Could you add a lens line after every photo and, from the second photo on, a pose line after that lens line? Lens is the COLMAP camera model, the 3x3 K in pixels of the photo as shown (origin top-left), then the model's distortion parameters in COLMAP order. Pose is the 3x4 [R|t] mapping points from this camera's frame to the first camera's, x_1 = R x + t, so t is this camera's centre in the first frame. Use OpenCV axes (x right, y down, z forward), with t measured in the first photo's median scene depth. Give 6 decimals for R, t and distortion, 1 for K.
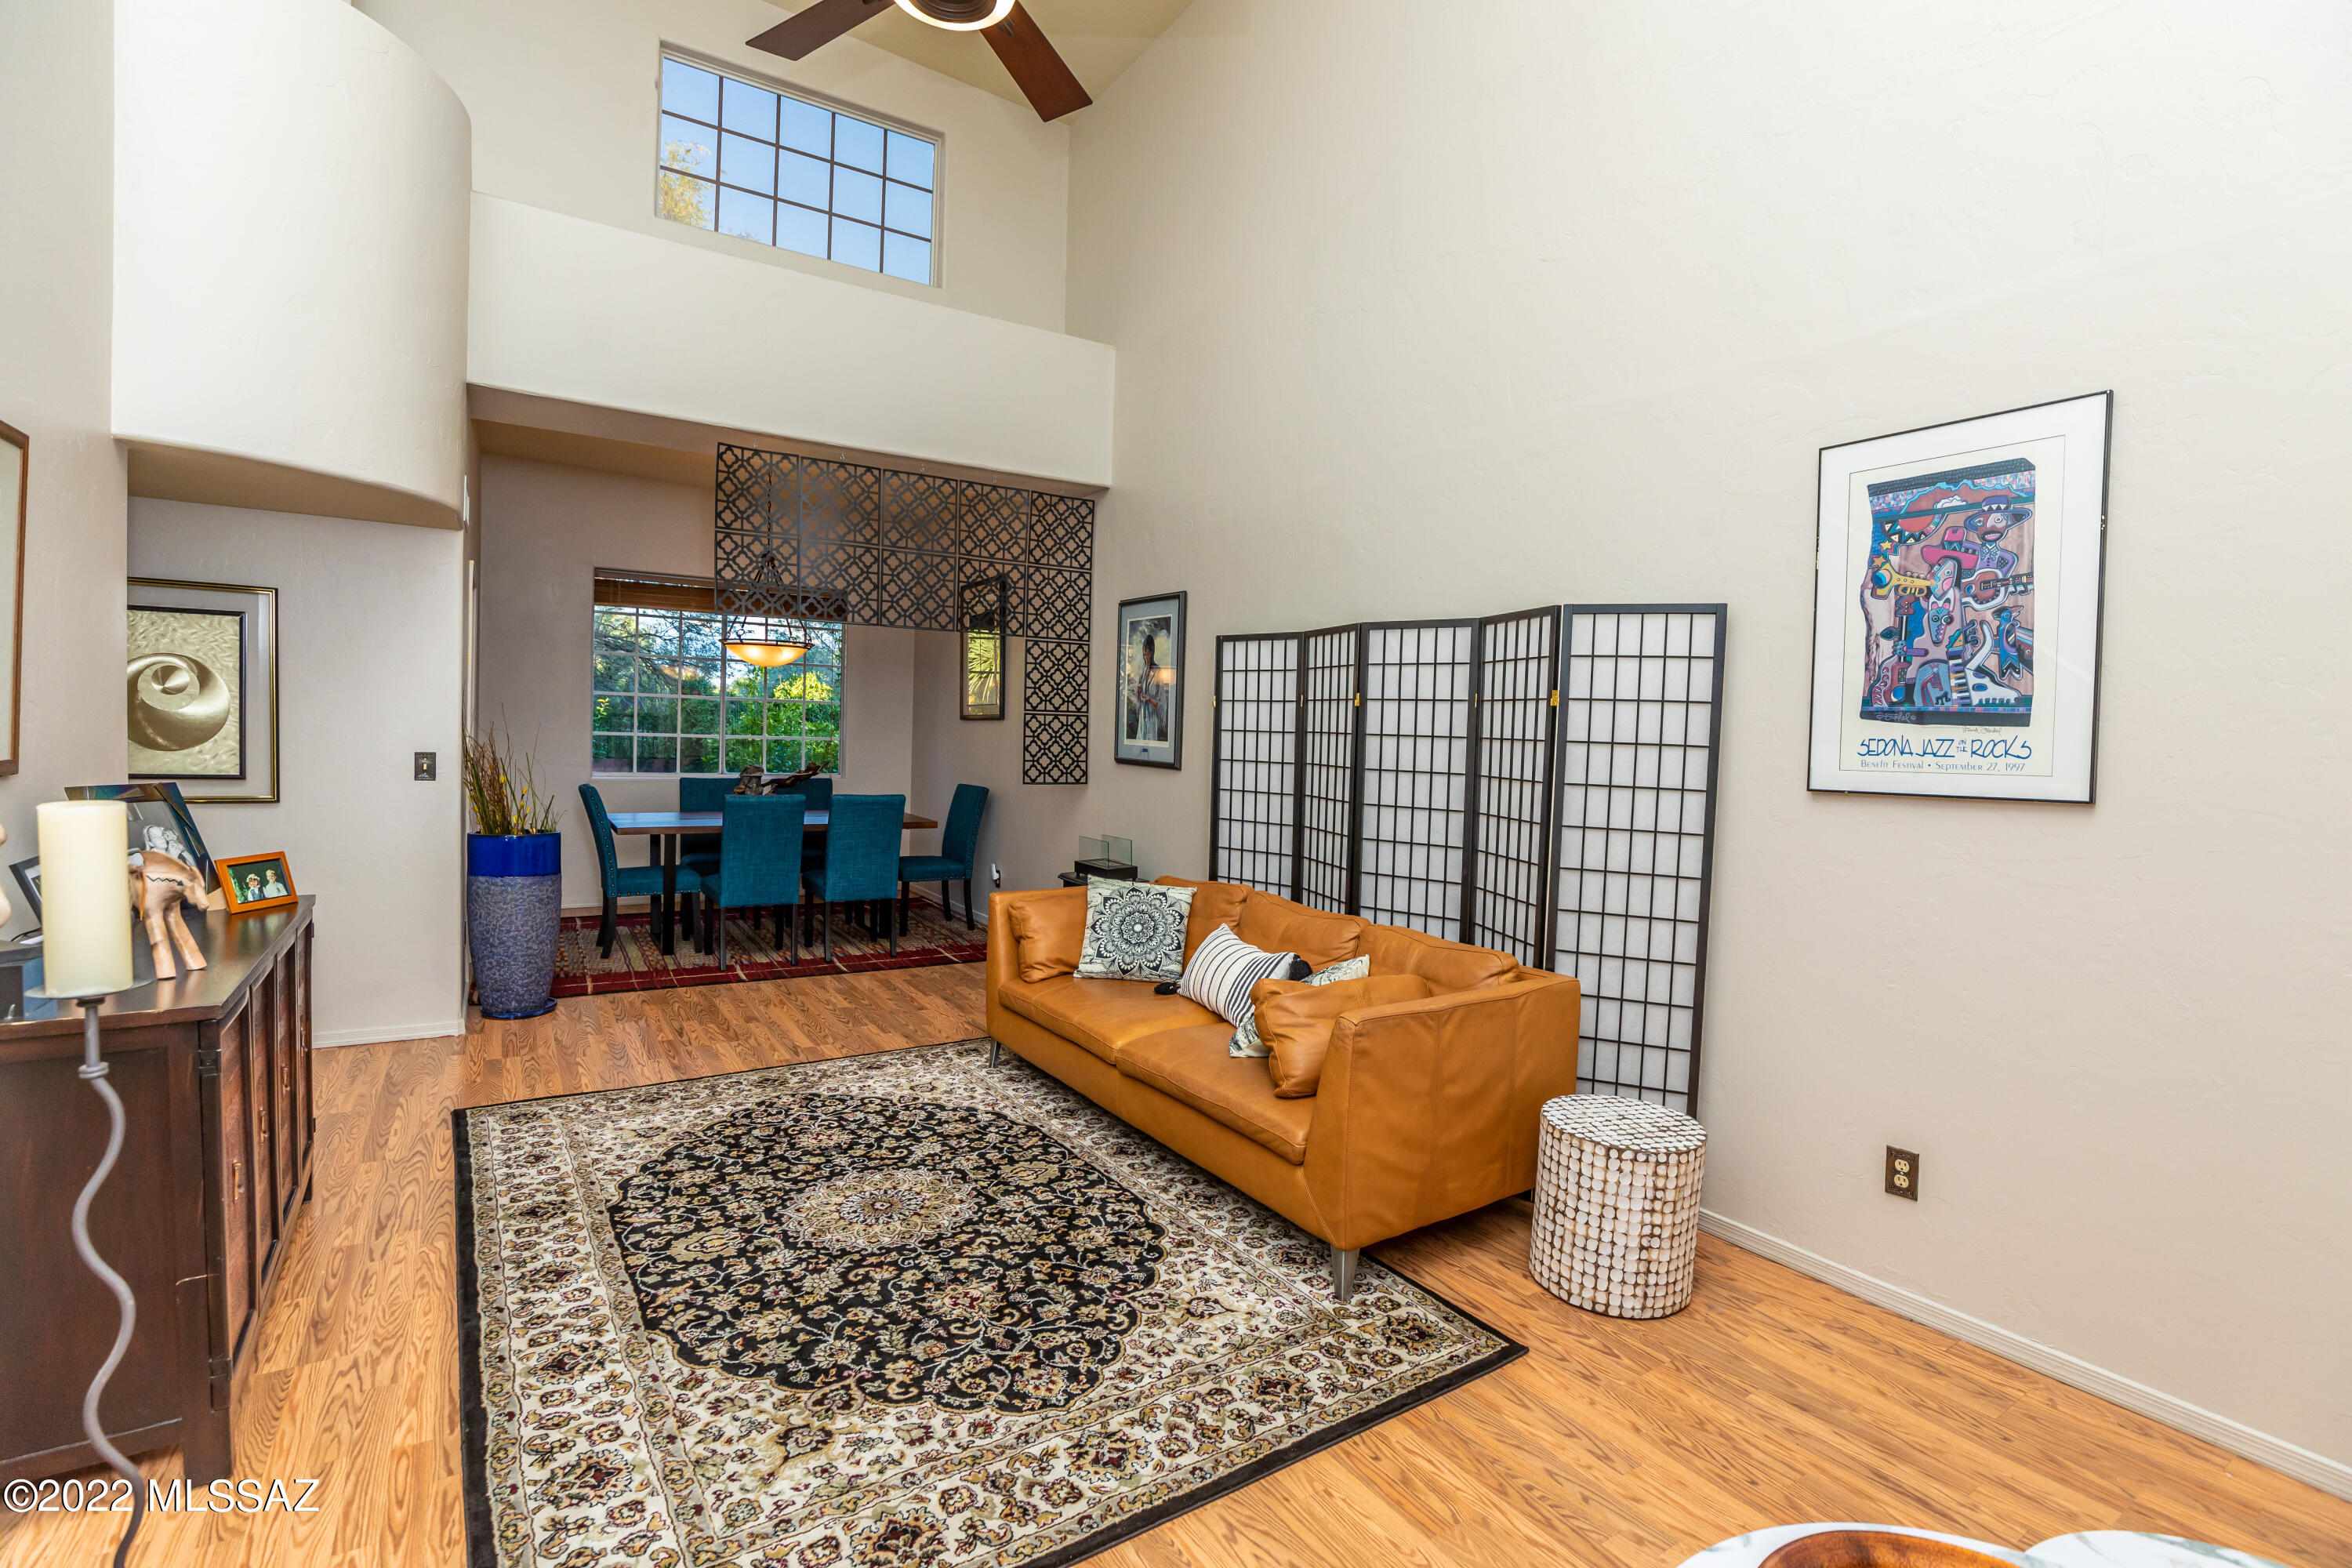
lens RADIAL K [[1074.4, 0, 1188.7], [0, 1074.4, 782.4], [0, 0, 1]] dist [-0.032043, 0.000053]
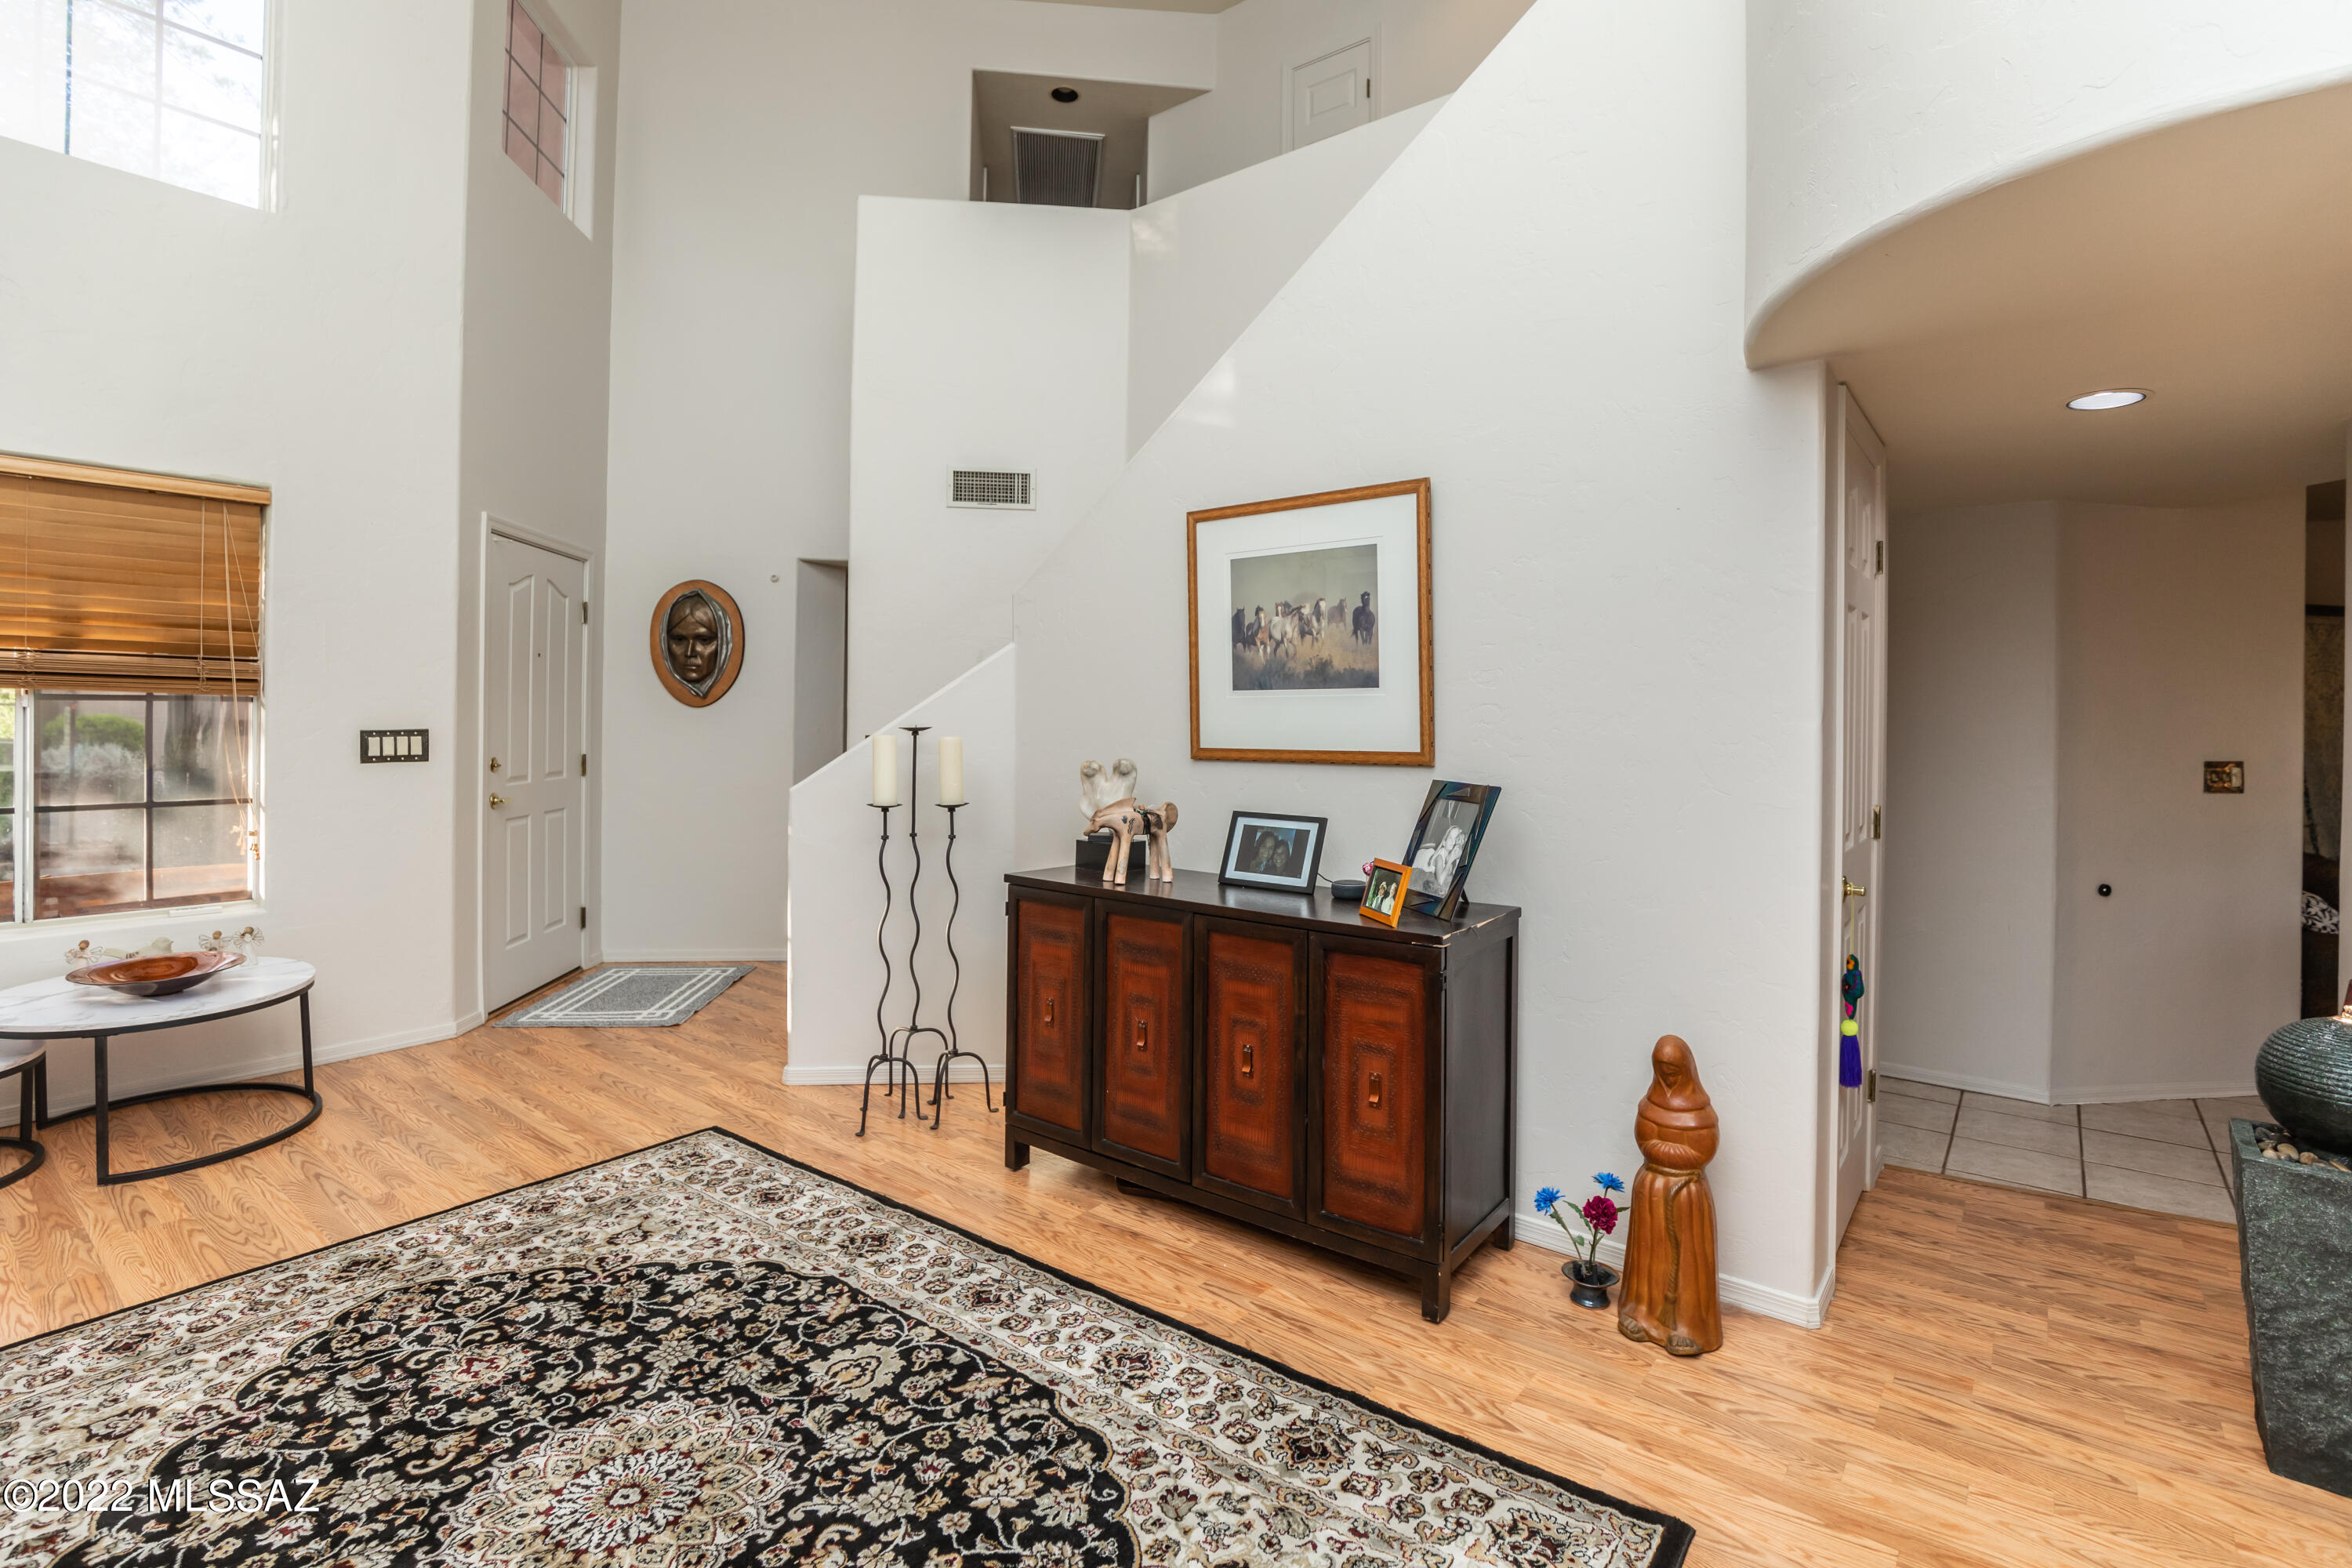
lens RADIAL K [[1102.3, 0, 1195.1], [0, 1102.3, 710.3], [0, 0, 1]] dist [-0.038633, 0.007779]
pose [[-0.944339, -0.045816, -0.325766, -0.369159], [-0.057867, 0.997948, 0.027394, -0.068879], [0.323843, 0.044720, -0.945053, 1.628096]]
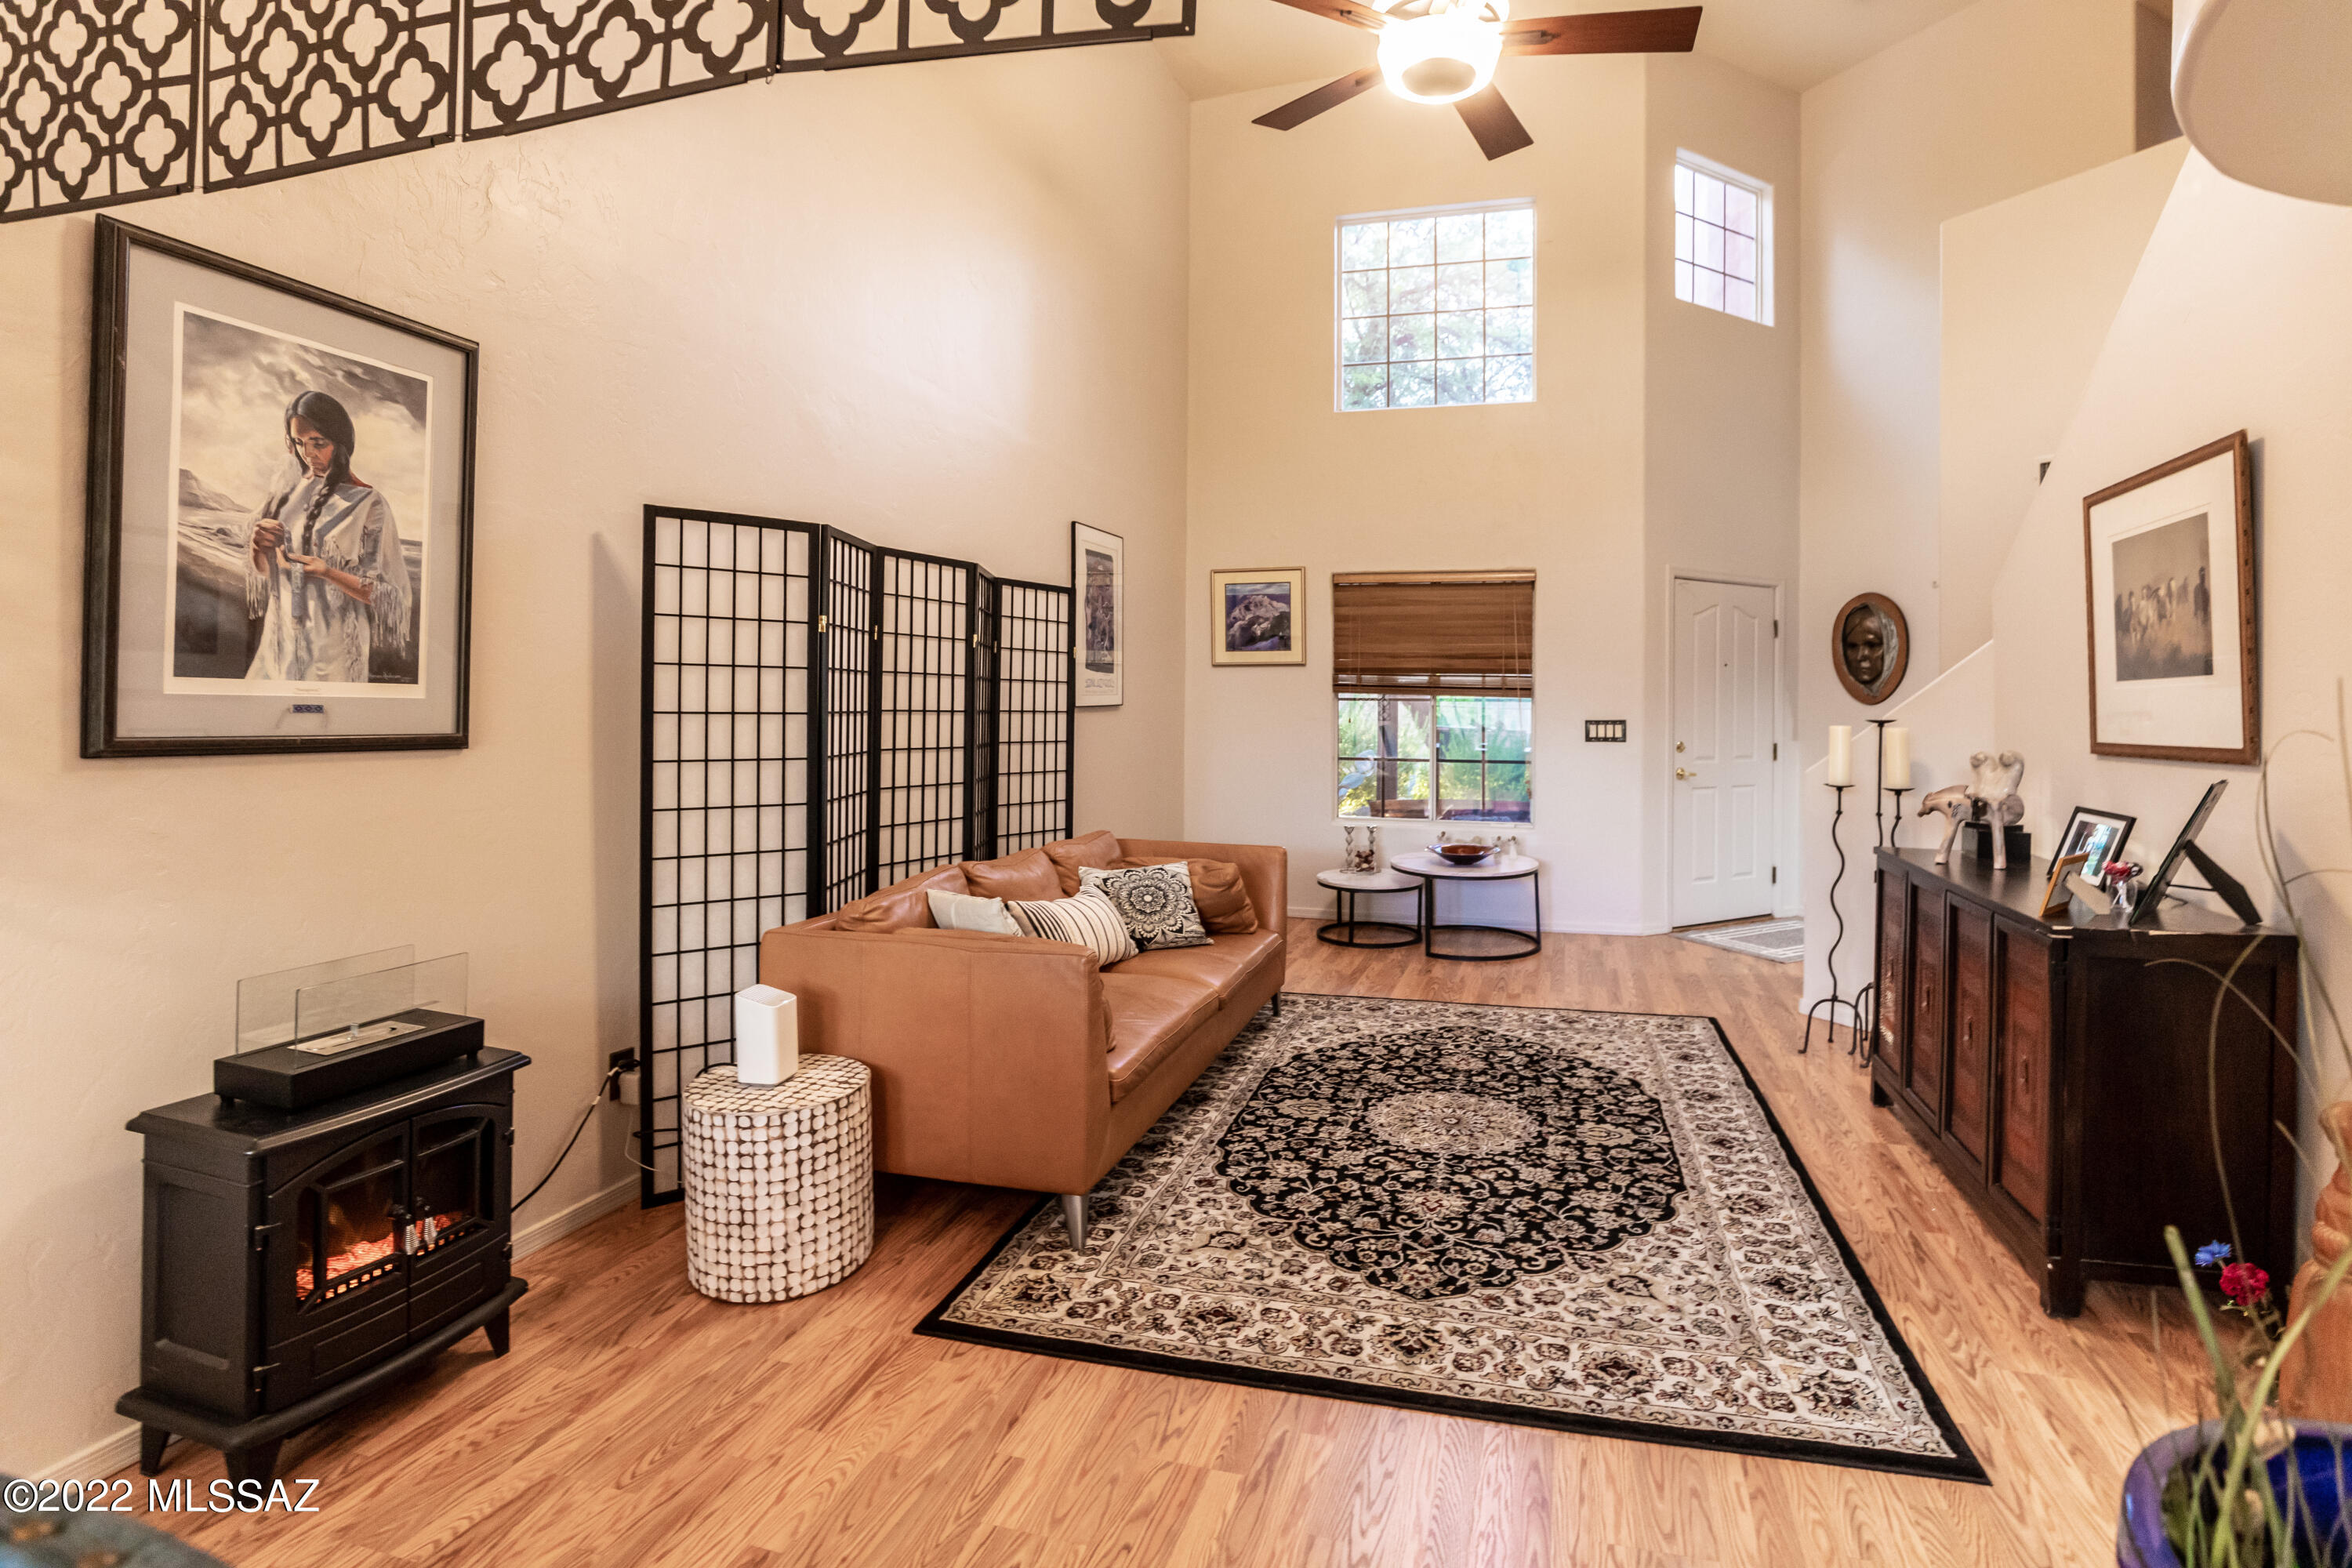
lens RADIAL K [[1120.0, 0, 1286.3], [0, 1120.0, 713.7], [0, 0, 1]] dist [-0.028781, 0.000630]
pose [[-0.677156, -0.048121, 0.734264, -0.992152], [0.000081, 0.997855, 0.065470, -0.098066], [-0.735839, 0.044393, -0.675700, 1.872146]]
